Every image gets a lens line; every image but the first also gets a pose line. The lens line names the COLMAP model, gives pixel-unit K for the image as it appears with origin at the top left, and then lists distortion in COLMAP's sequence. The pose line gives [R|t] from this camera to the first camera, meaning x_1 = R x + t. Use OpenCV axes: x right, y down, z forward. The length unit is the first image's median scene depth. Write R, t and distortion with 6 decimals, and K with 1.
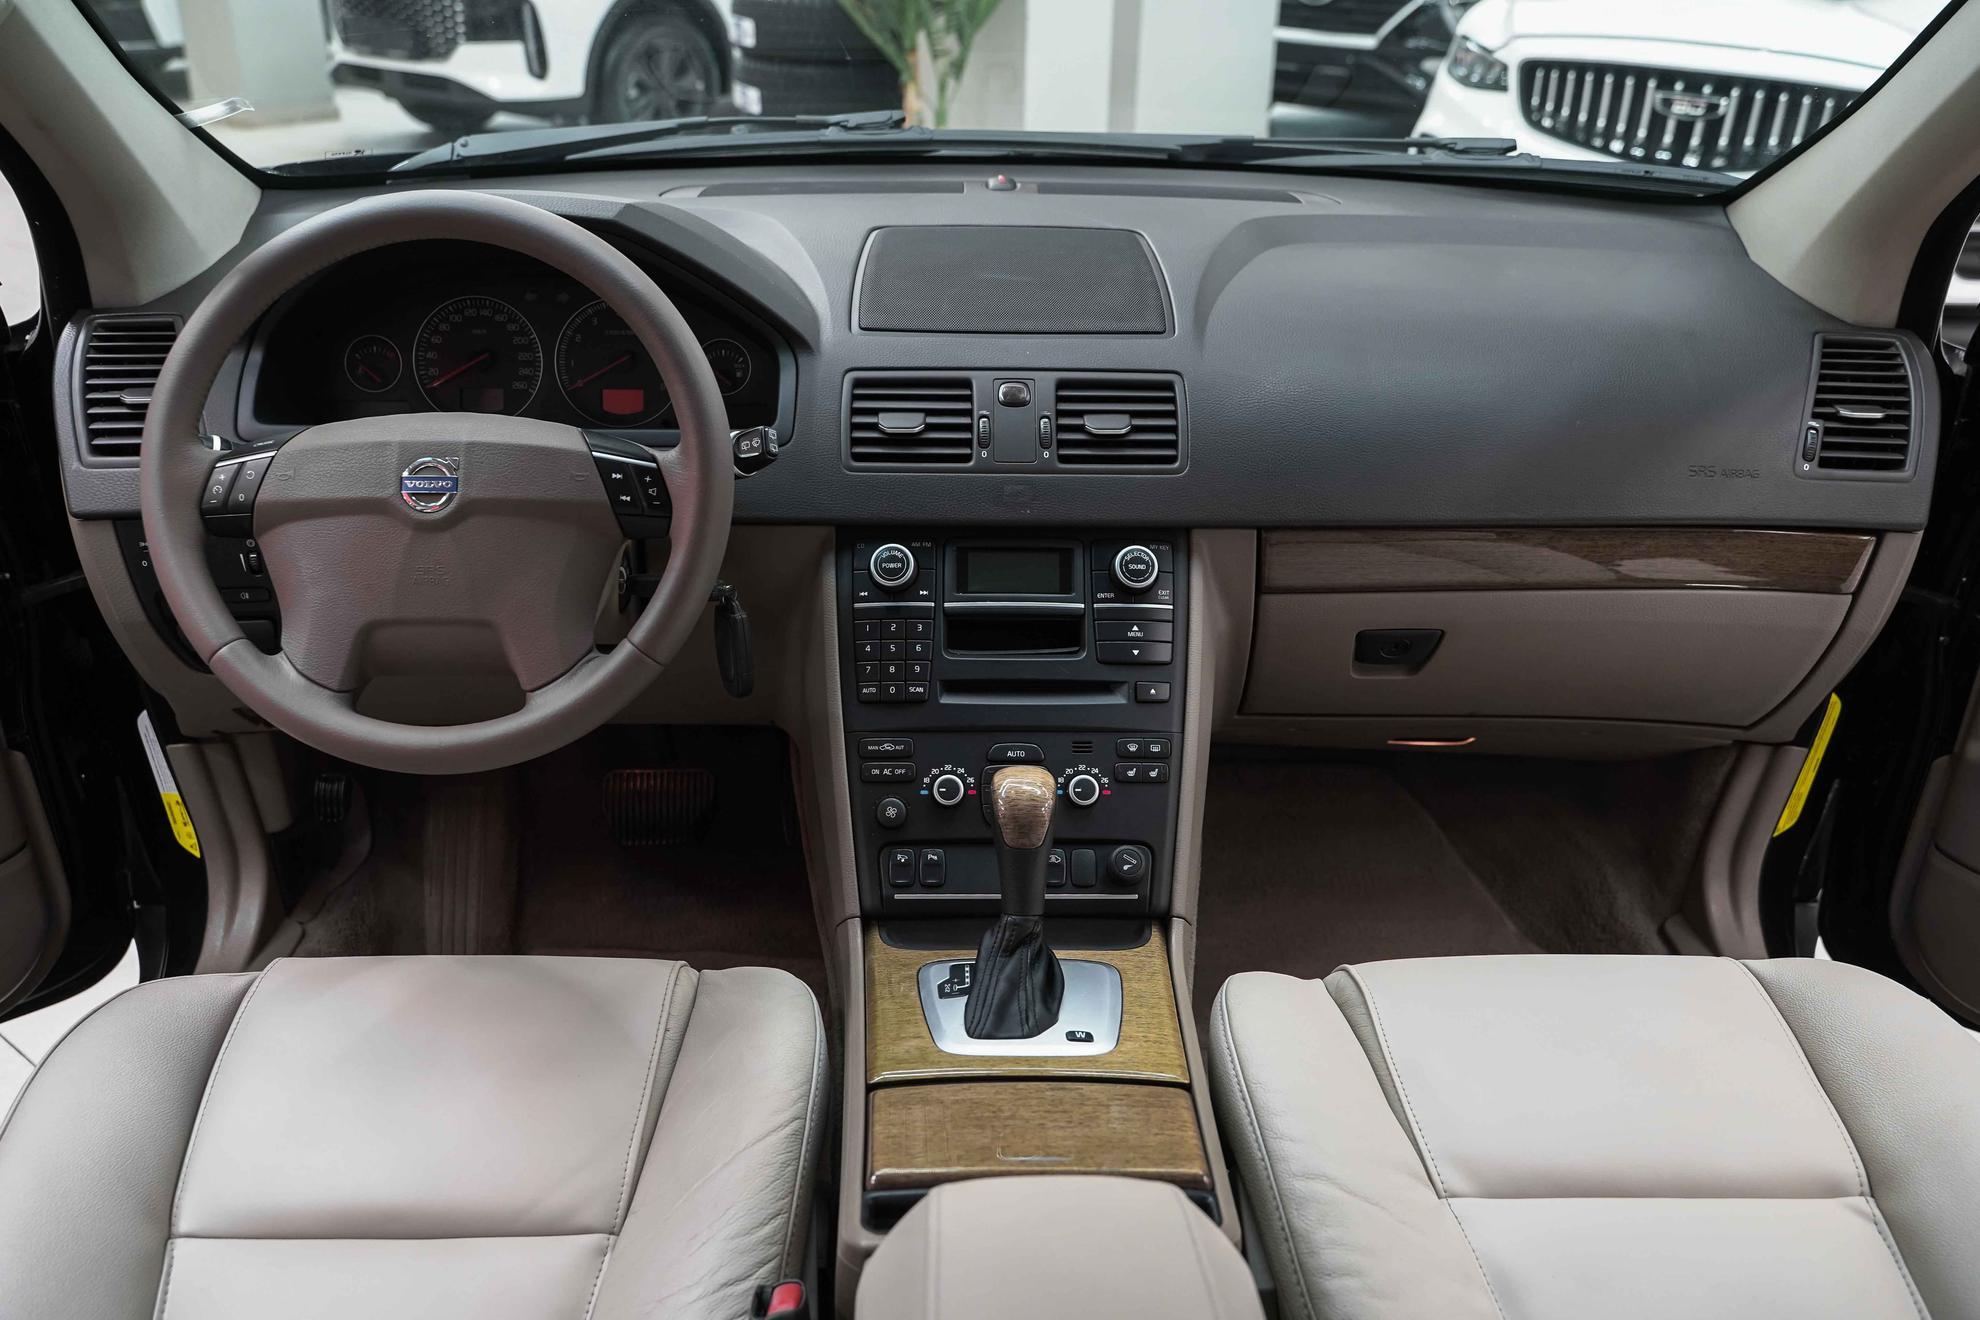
lens RADIAL K [[1634.3, 0, 990.0], [0, 1634.3, 660.0], [0, 0, 1]] dist [0.000889, -0.006478]
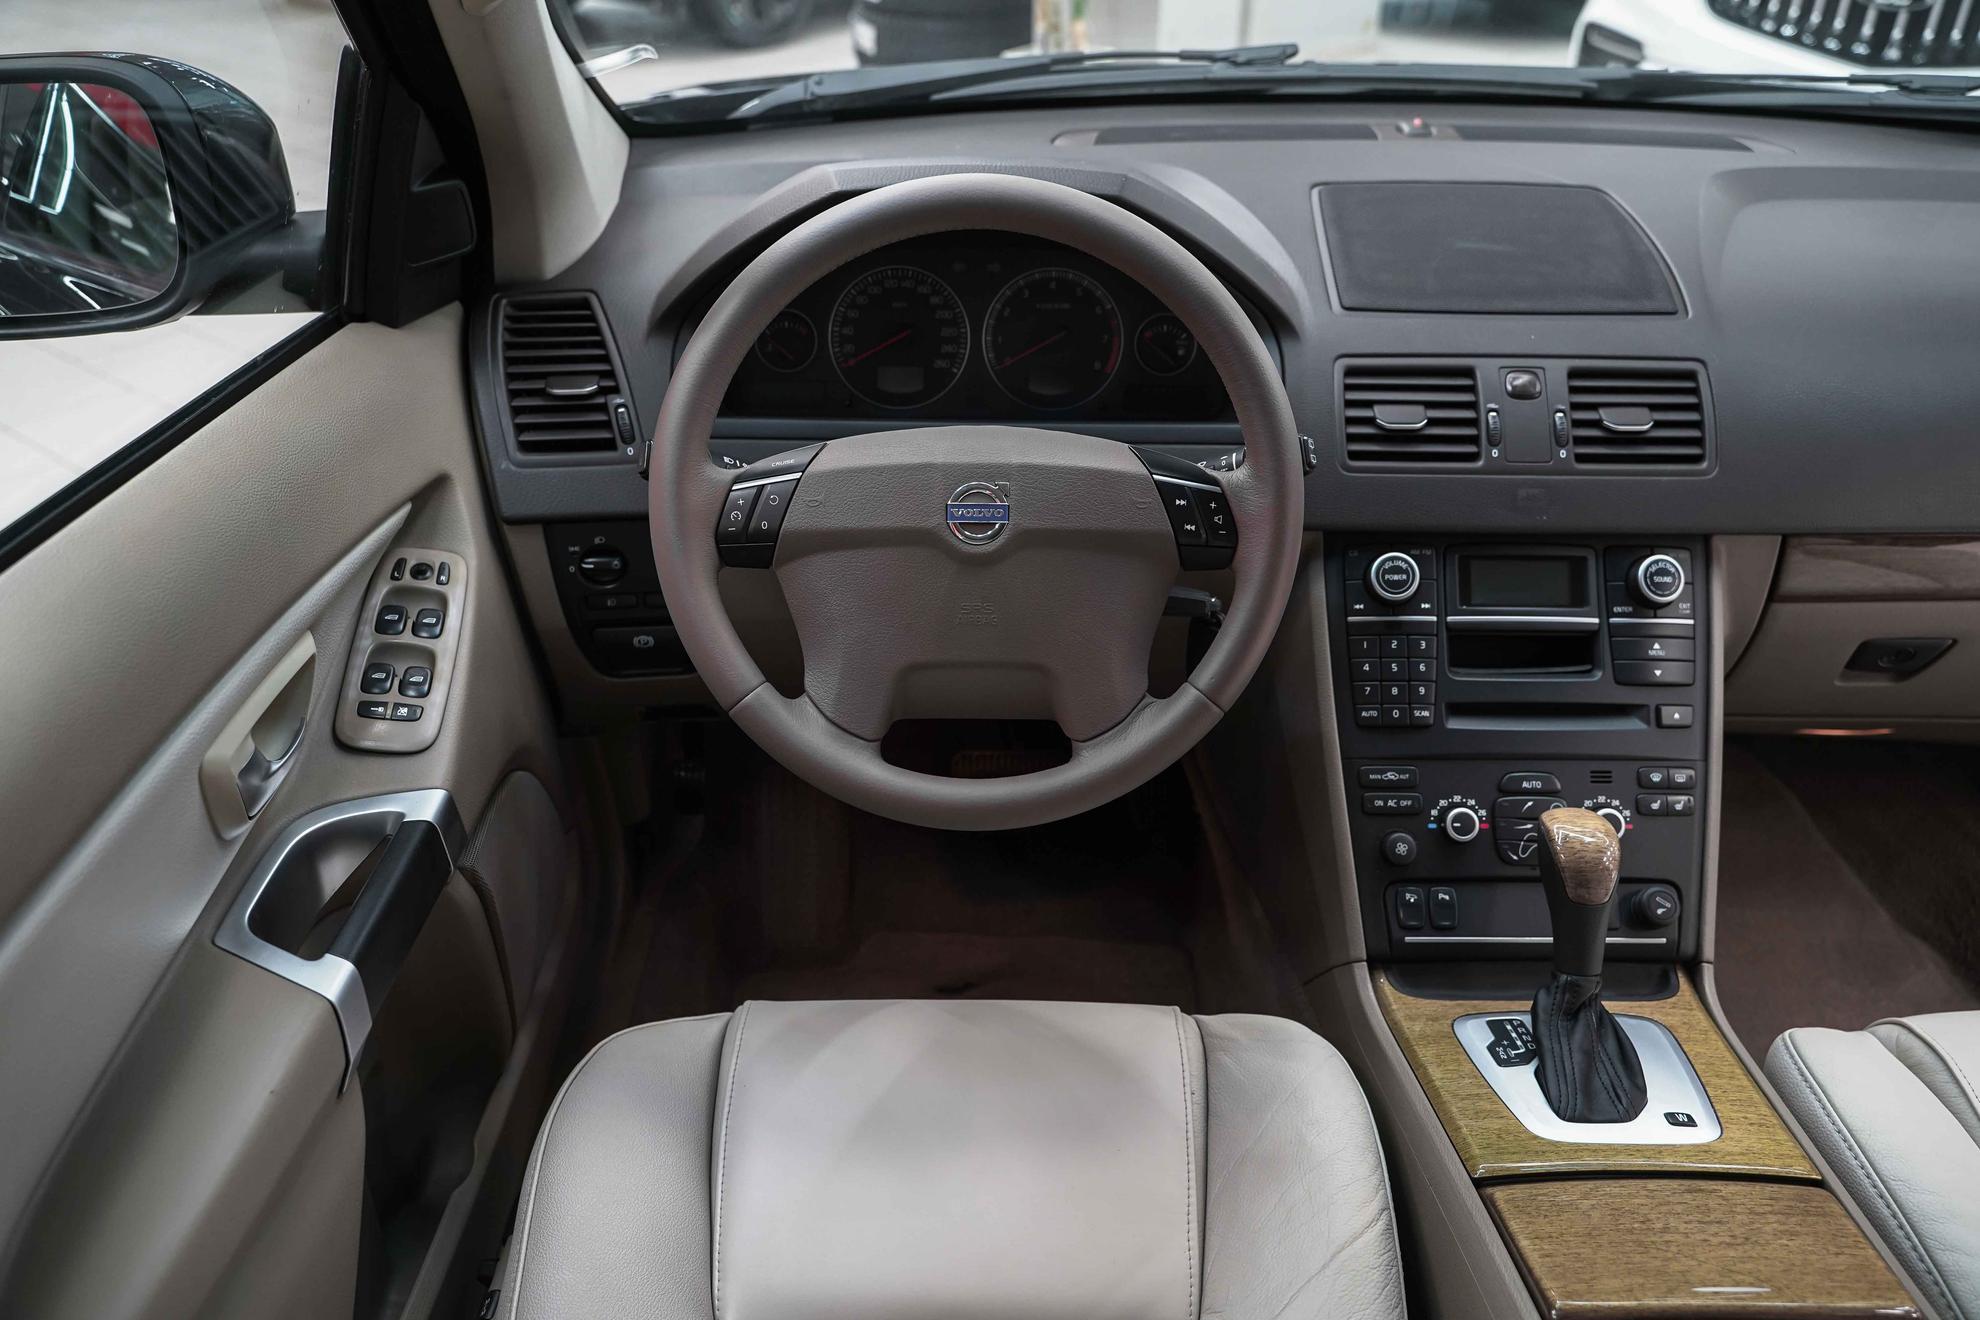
lens RADIAL K [[1604.2, 0, 990.0], [0, 1604.2, 660.0], [0, 0, 1]] dist [-0.007876, 0.000428]
pose [[0.999809, 0.005862, -0.018618, -0.268202], [-0.004378, 0.996881, 0.078802, -0.080892], [0.019022, -0.078705, 0.996716, 0.099560]]
